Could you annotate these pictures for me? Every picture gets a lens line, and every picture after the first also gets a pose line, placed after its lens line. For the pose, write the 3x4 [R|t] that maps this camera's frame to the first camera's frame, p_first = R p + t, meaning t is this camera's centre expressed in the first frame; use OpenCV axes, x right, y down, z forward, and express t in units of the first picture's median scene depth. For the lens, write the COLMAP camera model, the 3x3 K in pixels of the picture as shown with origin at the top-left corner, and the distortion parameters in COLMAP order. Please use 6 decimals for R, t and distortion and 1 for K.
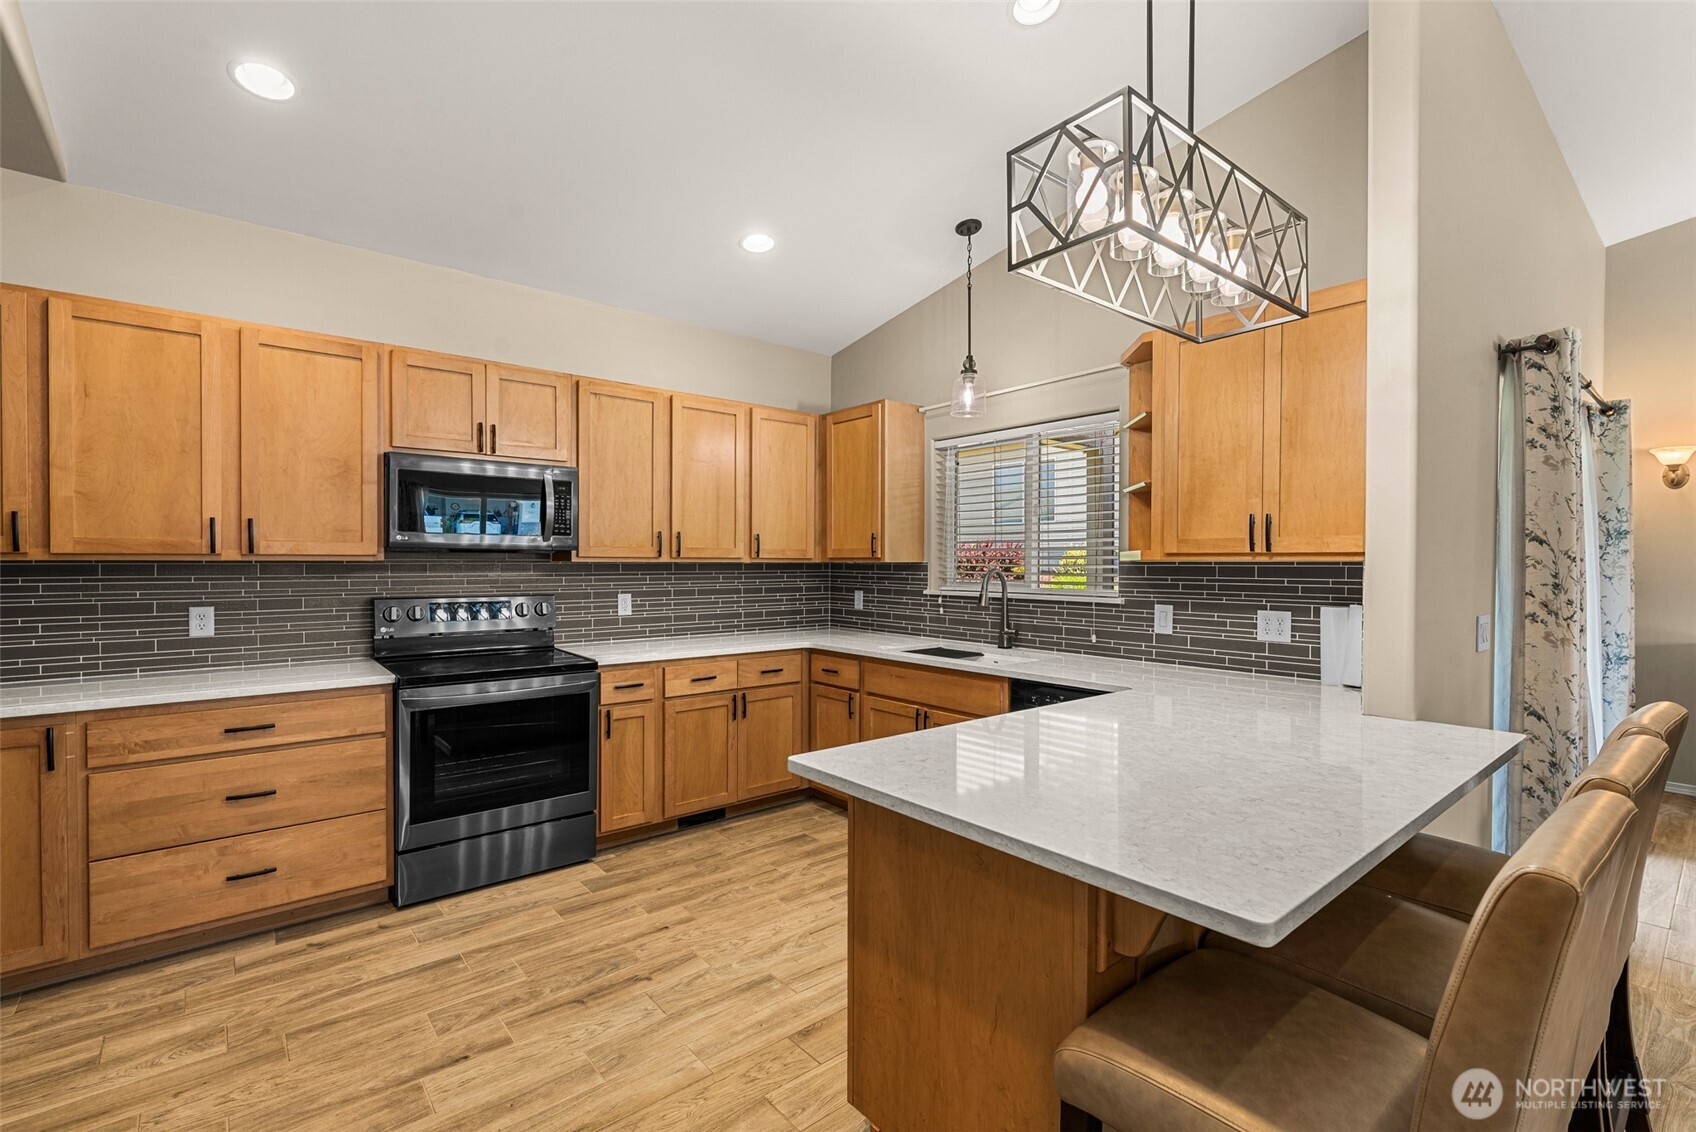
lens RADIAL K [[744.2, 0, 850.9], [0, 744.2, 572.8], [0, 0, 1]] dist [0.003076, 0.000050]
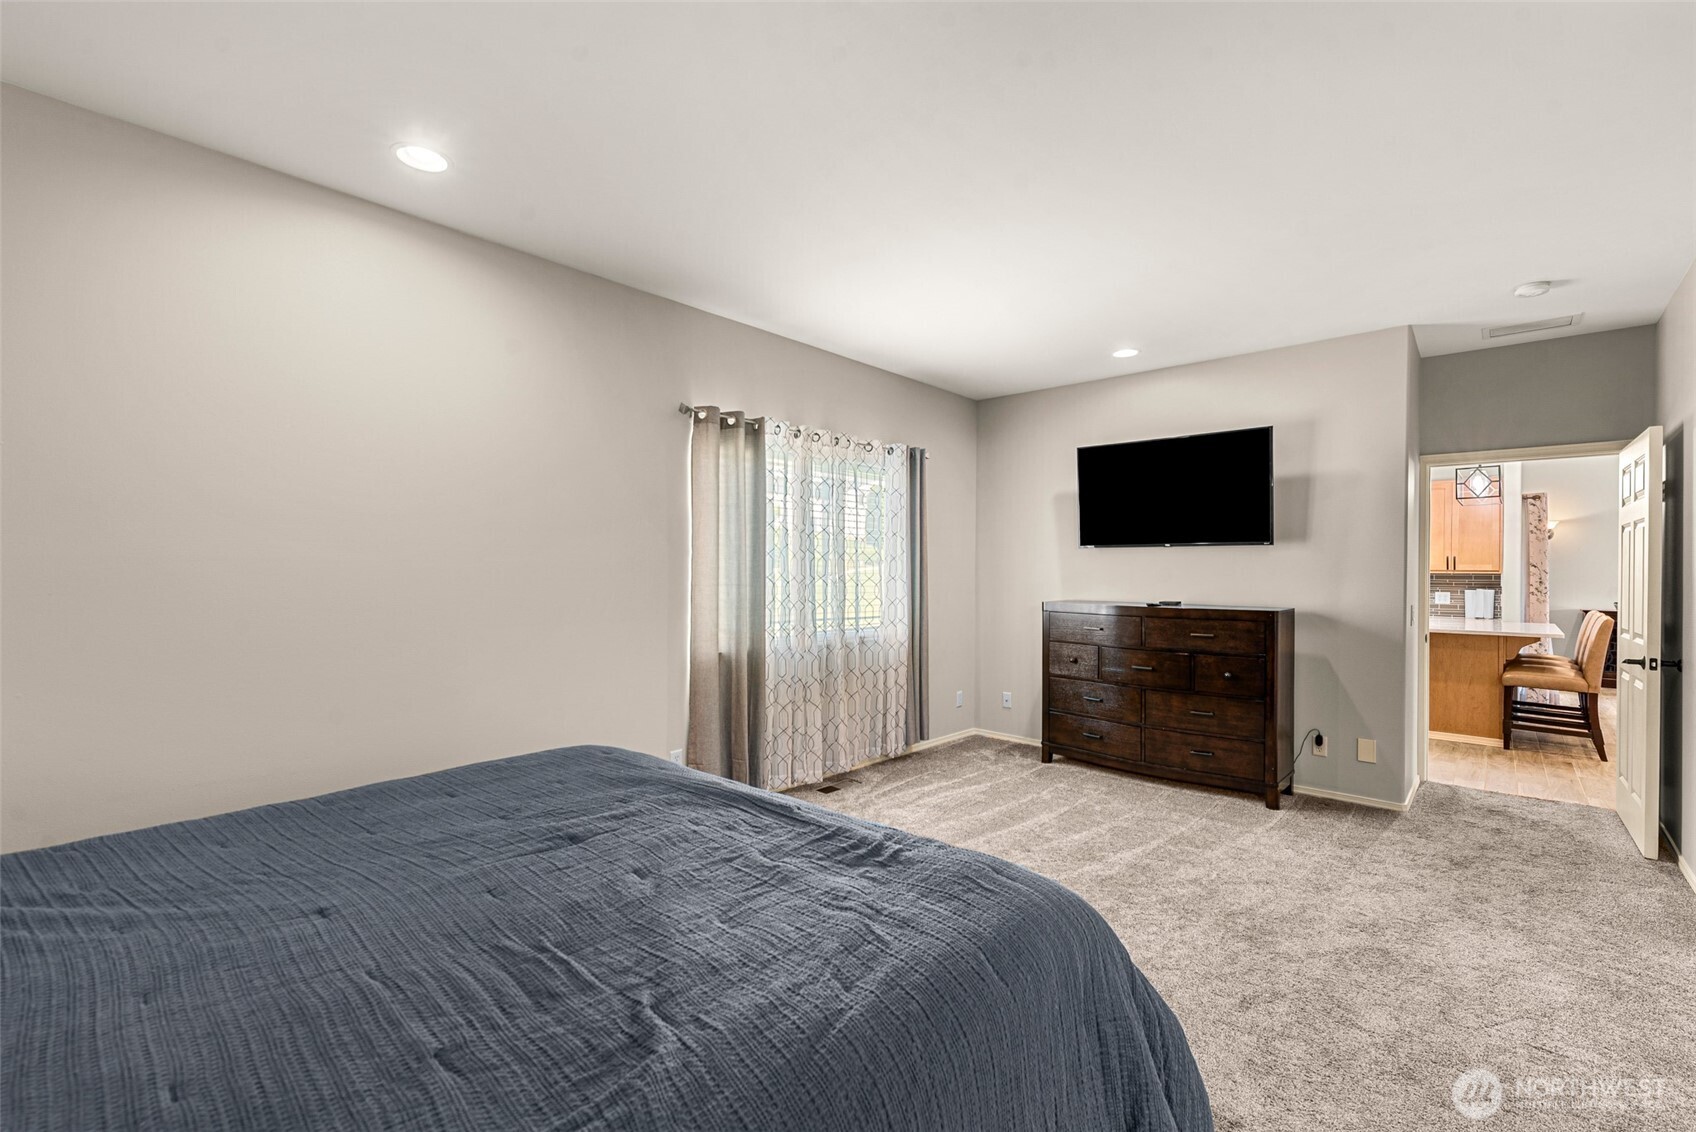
lens RADIAL K [[744.2, 0, 844.7], [0, 744.2, 570.6], [0, 0, 1]] dist [0.003076, 0.000050]
pose [[0.989082, 0.004337, 0.147305, -2.085100], [-0.005251, 0.999969, 0.005814, -0.030569], [-0.147276, -0.006524, 0.989074, -1.417282]]
